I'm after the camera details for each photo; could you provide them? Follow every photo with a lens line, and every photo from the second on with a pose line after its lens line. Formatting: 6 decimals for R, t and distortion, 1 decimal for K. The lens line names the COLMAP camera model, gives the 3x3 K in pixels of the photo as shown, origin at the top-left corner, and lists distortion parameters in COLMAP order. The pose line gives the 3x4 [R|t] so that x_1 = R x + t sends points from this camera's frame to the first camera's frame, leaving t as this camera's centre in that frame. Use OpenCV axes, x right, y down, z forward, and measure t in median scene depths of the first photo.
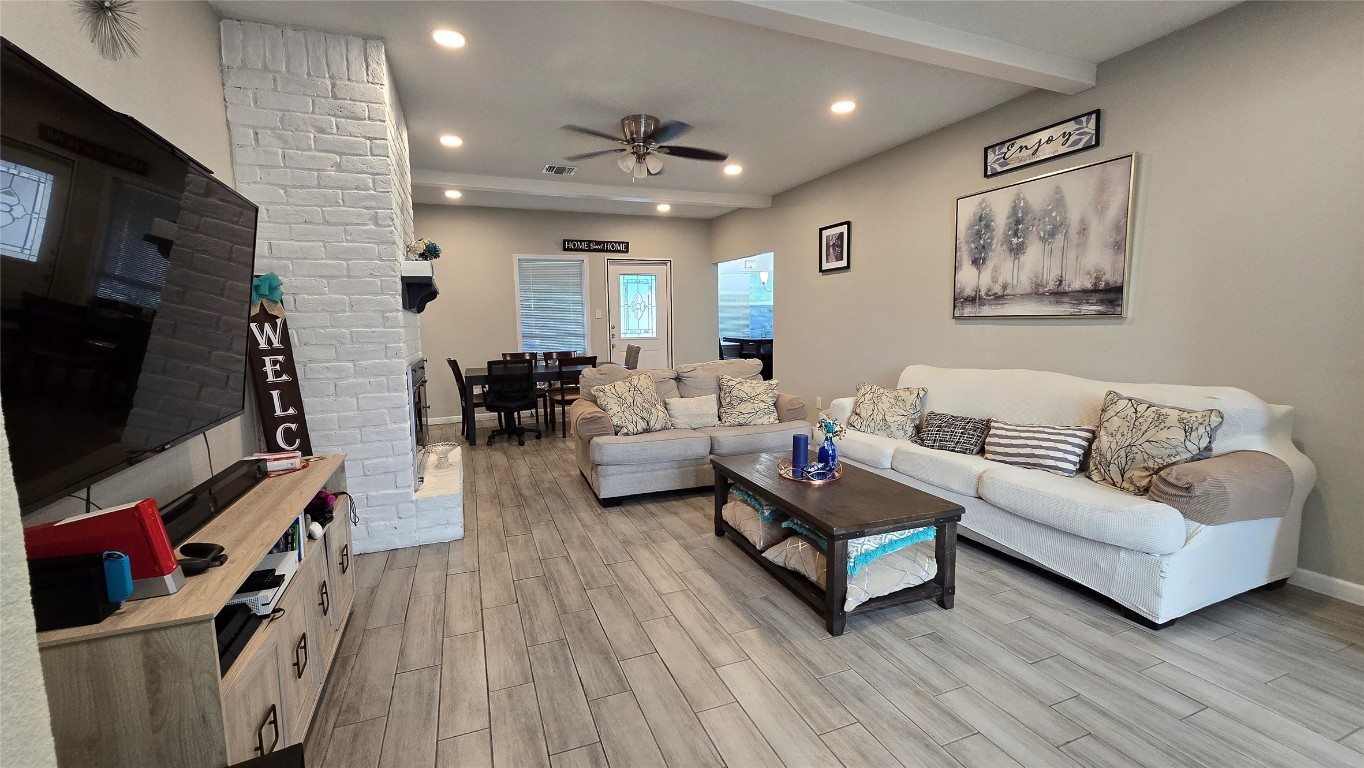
lens RADIAL K [[556.9, 0, 682.0], [0, 556.9, 384.0], [0, 0, 1]] dist [-0.002127, 0.000497]
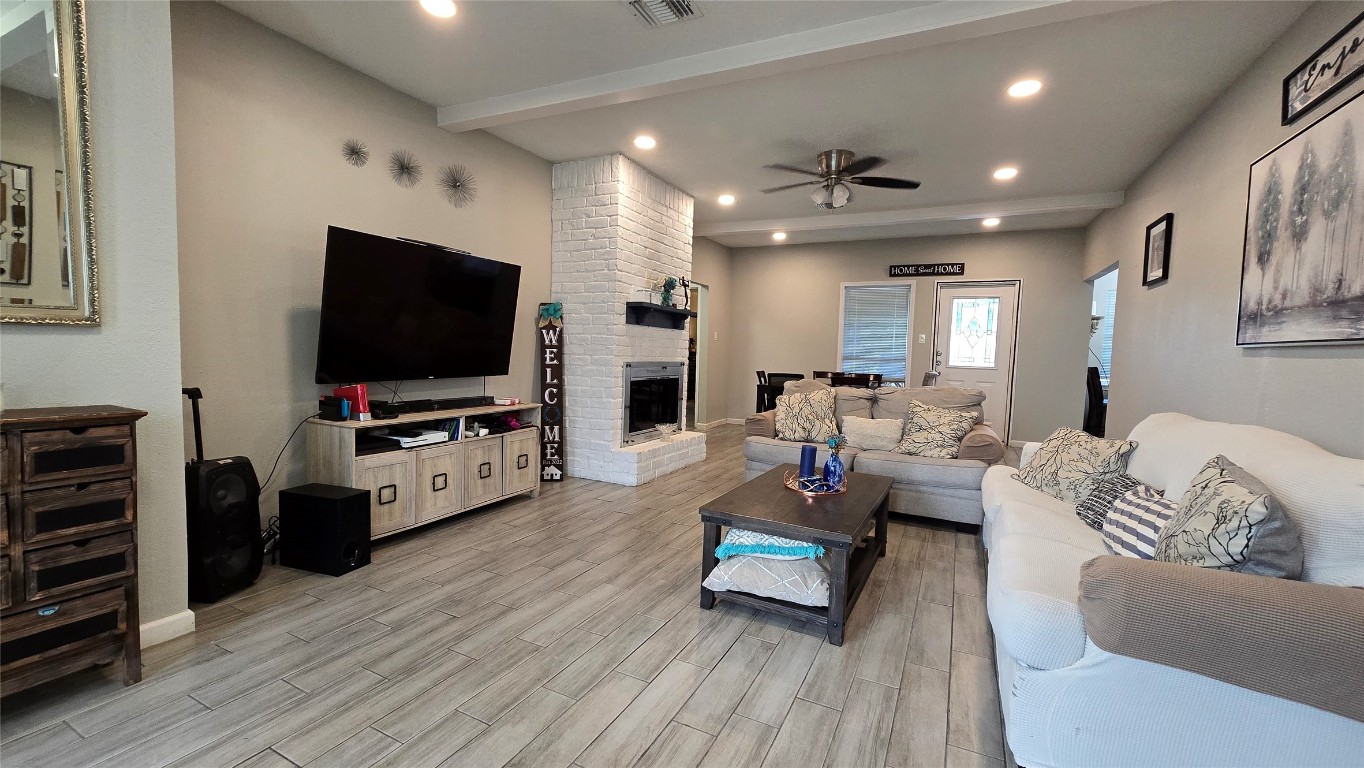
lens RADIAL K [[556.9, 0, 682.0], [0, 556.9, 384.0], [0, 0, 1]] dist [-0.002127, 0.000497]
pose [[0.664722, 0.083039, -0.742462, 0.621136], [-0.123271, 0.992373, 0.000626, 0.005438], [0.736851, 0.091108, 0.669888, 0.104933]]
